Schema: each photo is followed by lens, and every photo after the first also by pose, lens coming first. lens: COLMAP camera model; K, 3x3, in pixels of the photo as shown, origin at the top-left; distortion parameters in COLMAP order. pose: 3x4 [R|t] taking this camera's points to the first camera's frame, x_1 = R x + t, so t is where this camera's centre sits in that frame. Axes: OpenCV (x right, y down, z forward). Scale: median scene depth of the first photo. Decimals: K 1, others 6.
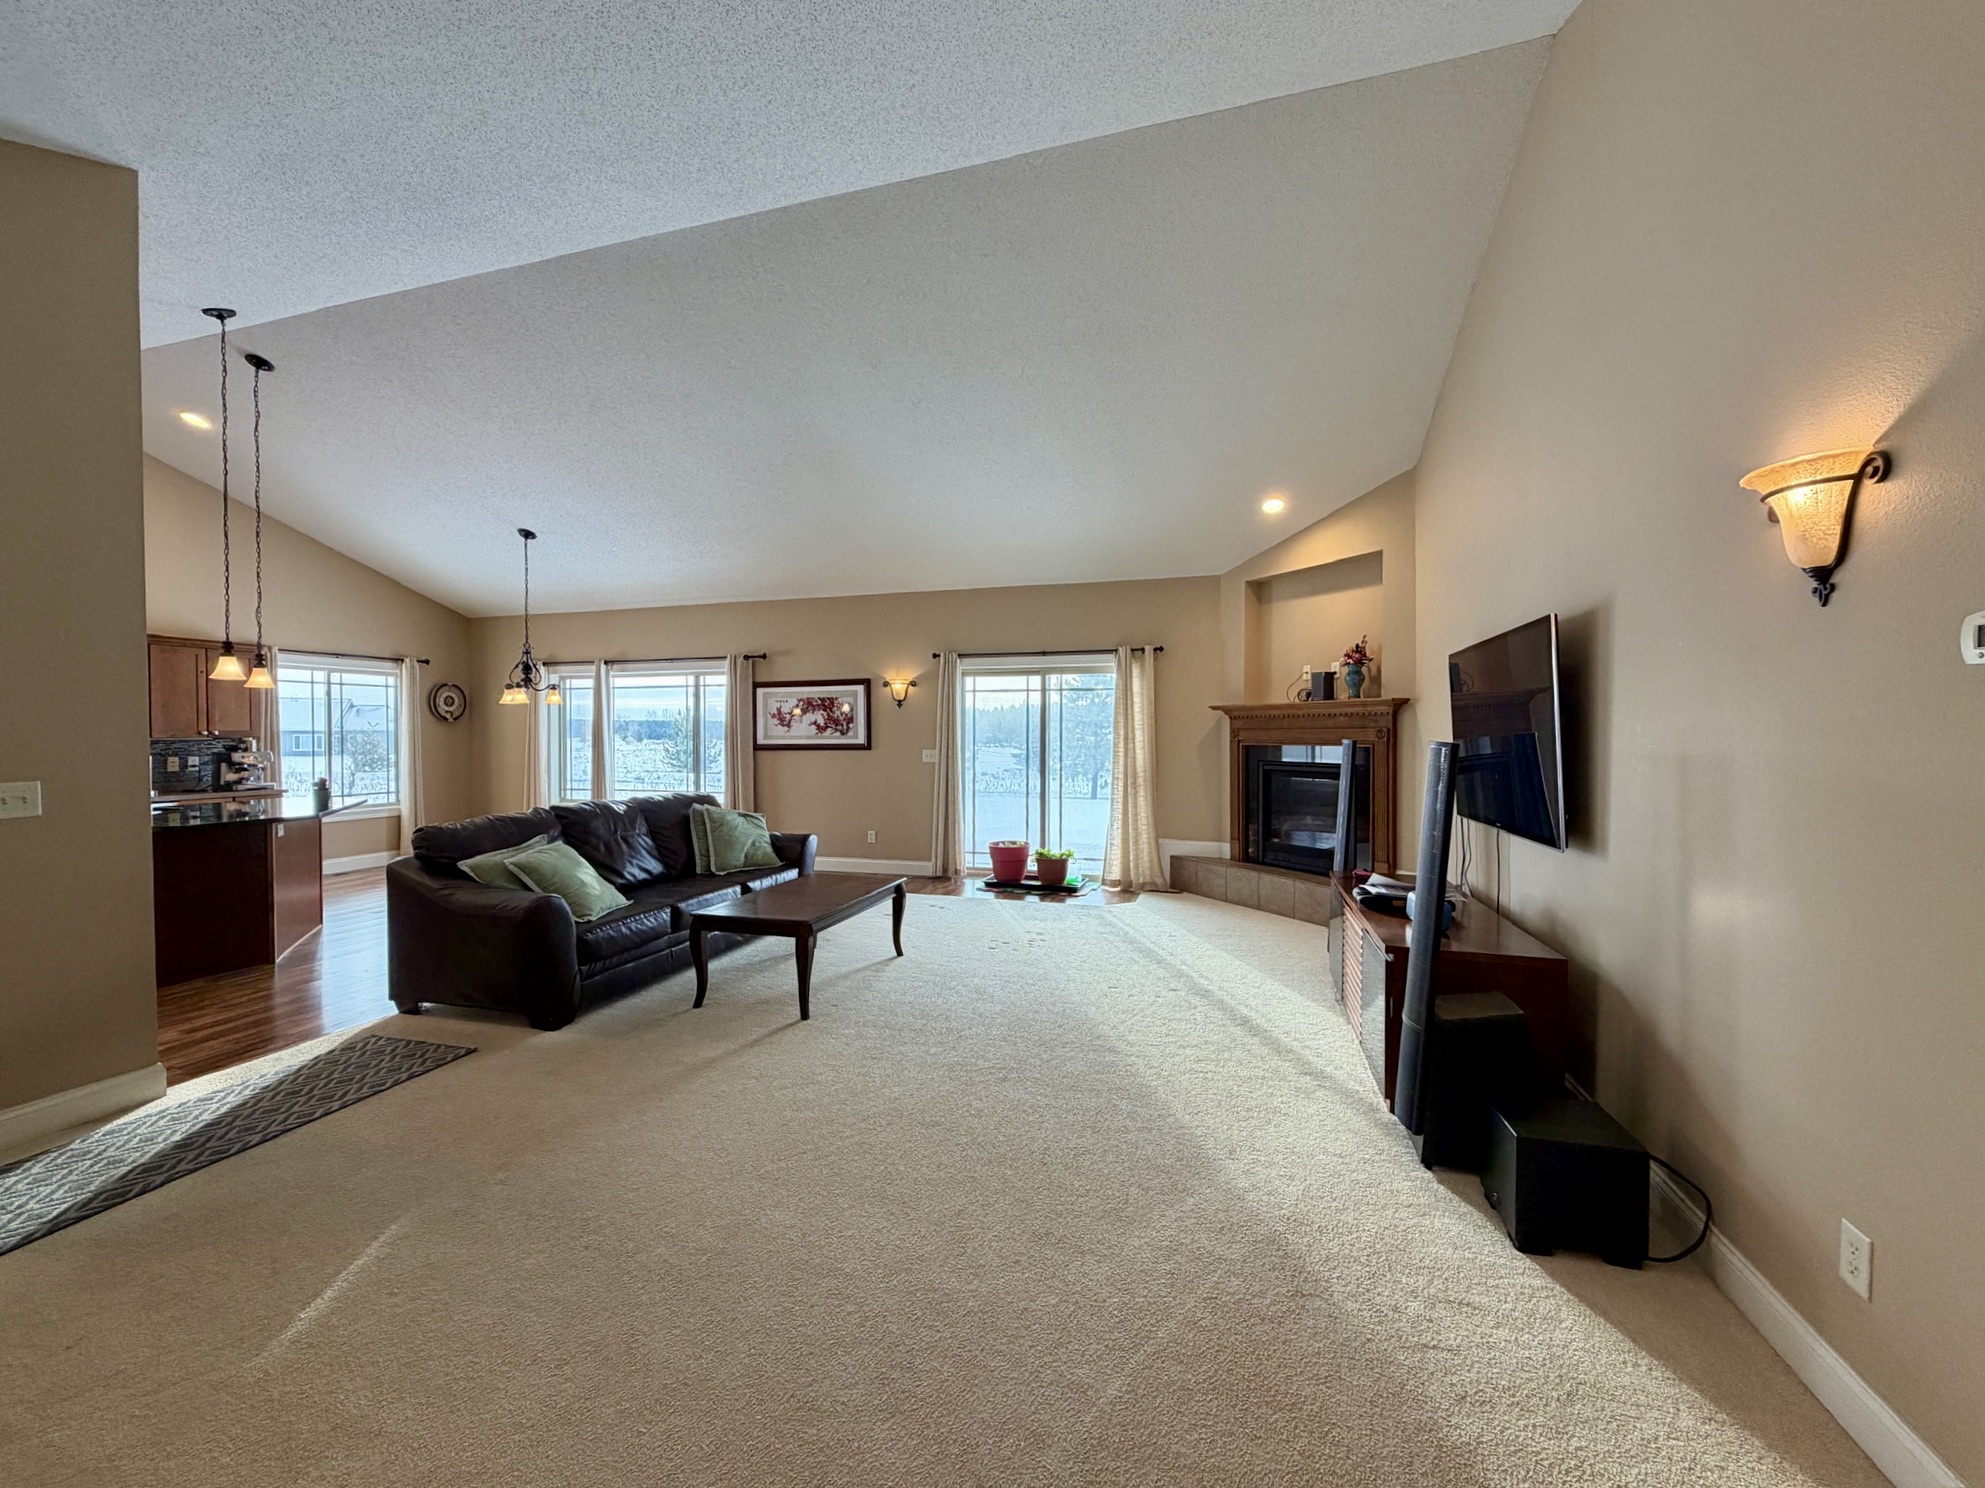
lens RADIAL K [[822.1, 0, 979.1], [0, 822.1, 740.5], [0, 0, 1]] dist [0.000845, -0.000005]
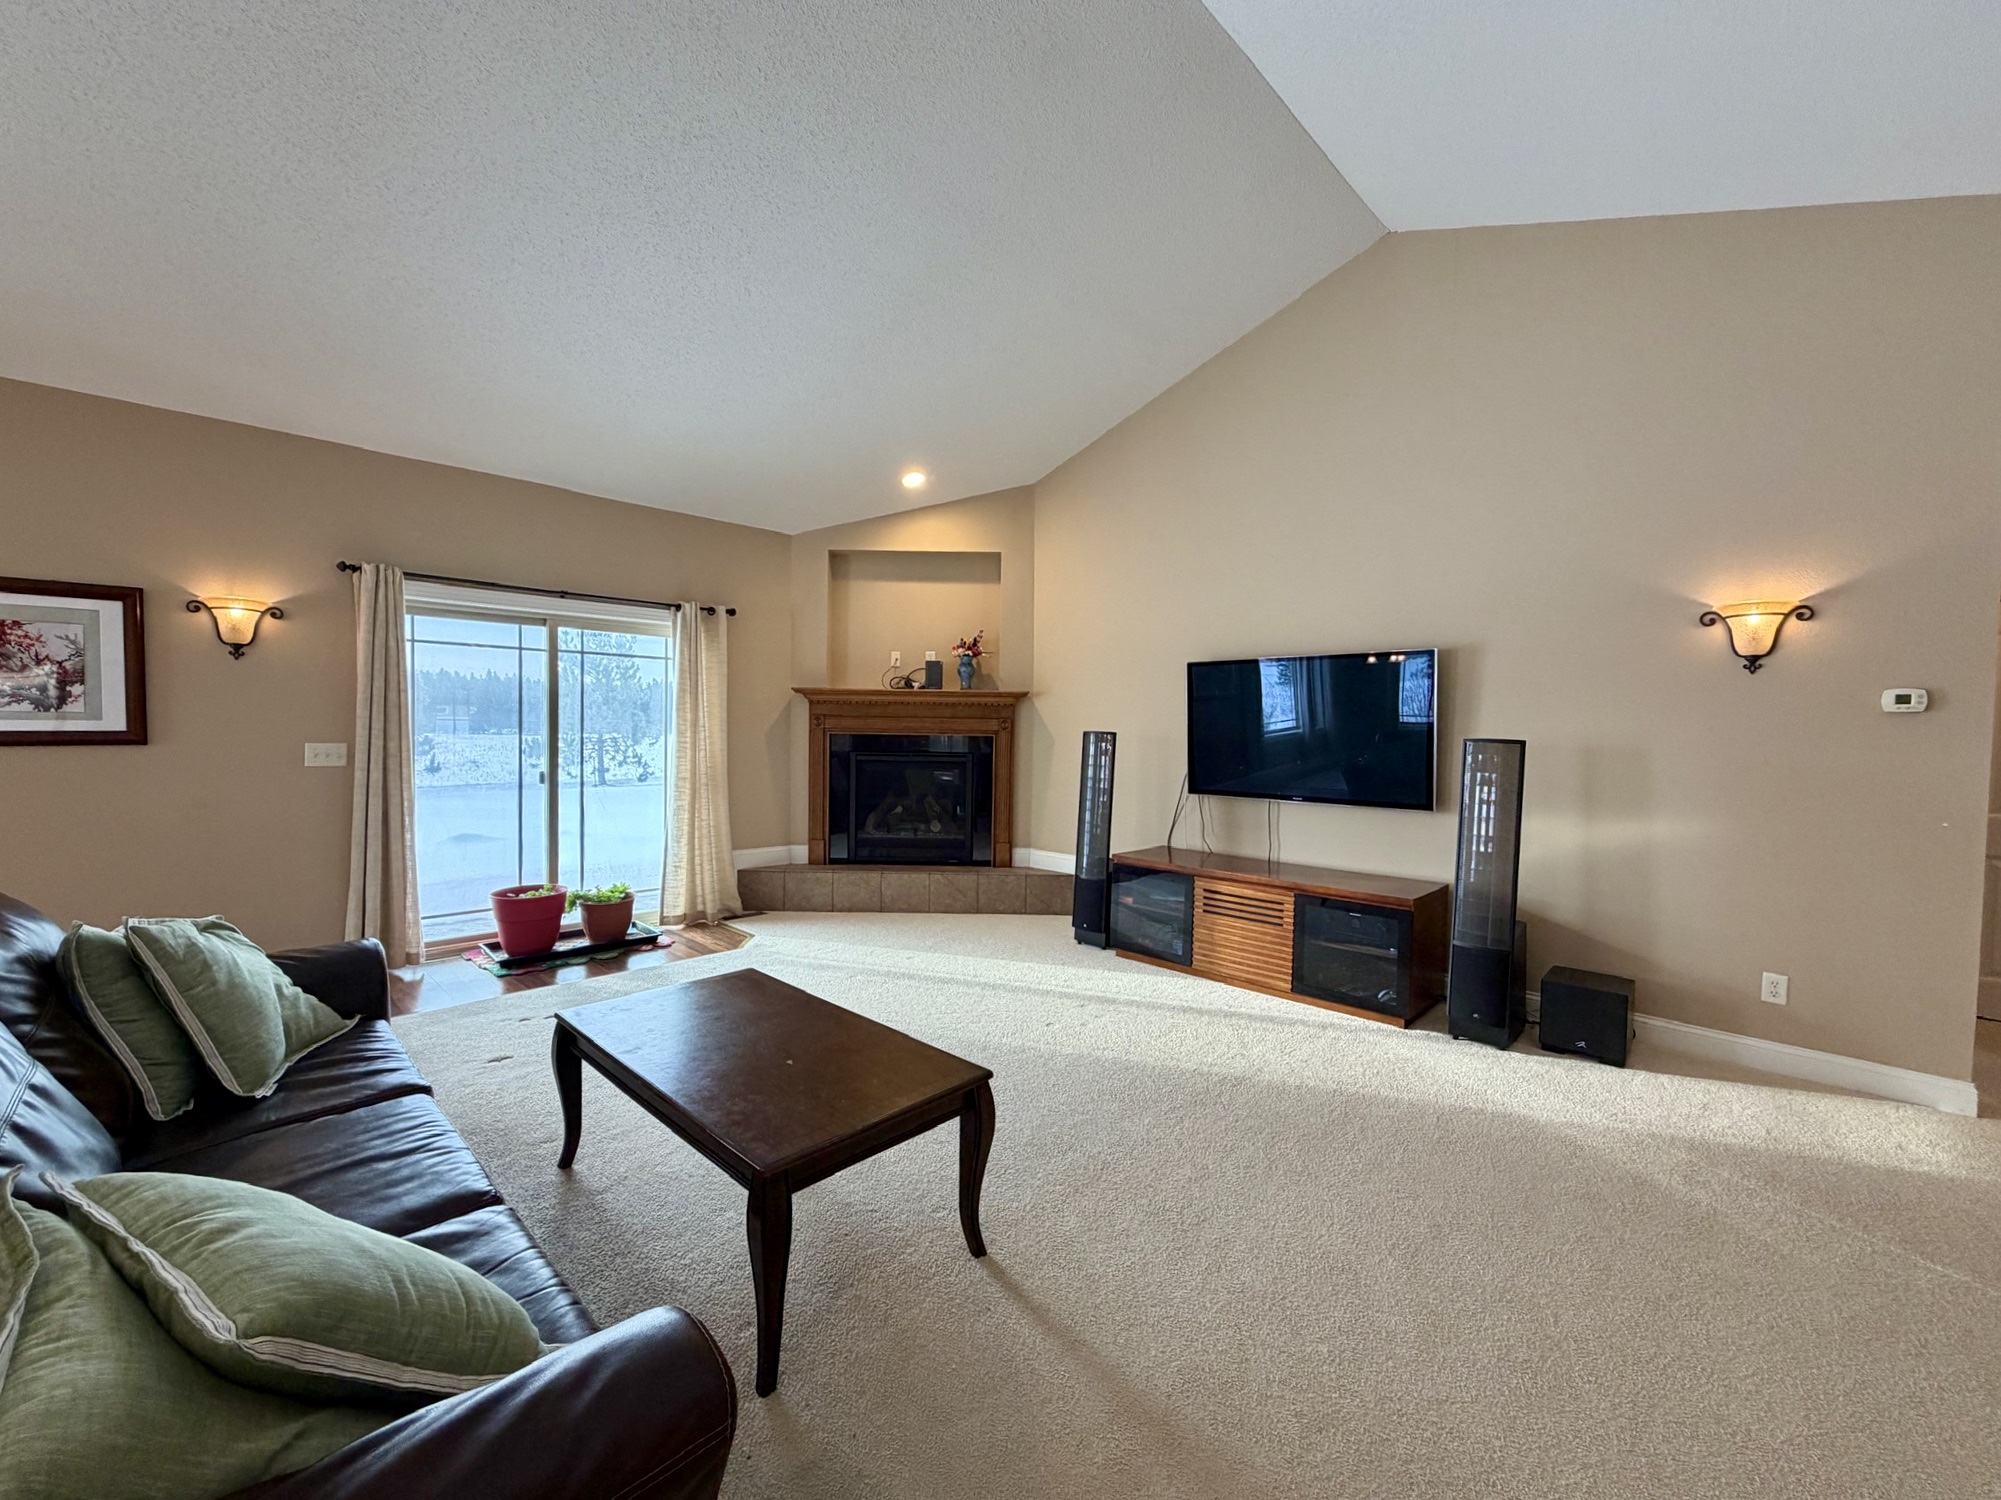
lens RADIAL K [[828.7, 0, 987.0], [0, 828.7, 746.5], [0, 0, 1]] dist [0.000845, -0.000005]
pose [[0.446539, -0.017519, 0.894593, -0.391511], [-0.010447, 0.999638, 0.024791, -0.004559], [-0.894703, -0.020416, 0.446194, 0.428566]]
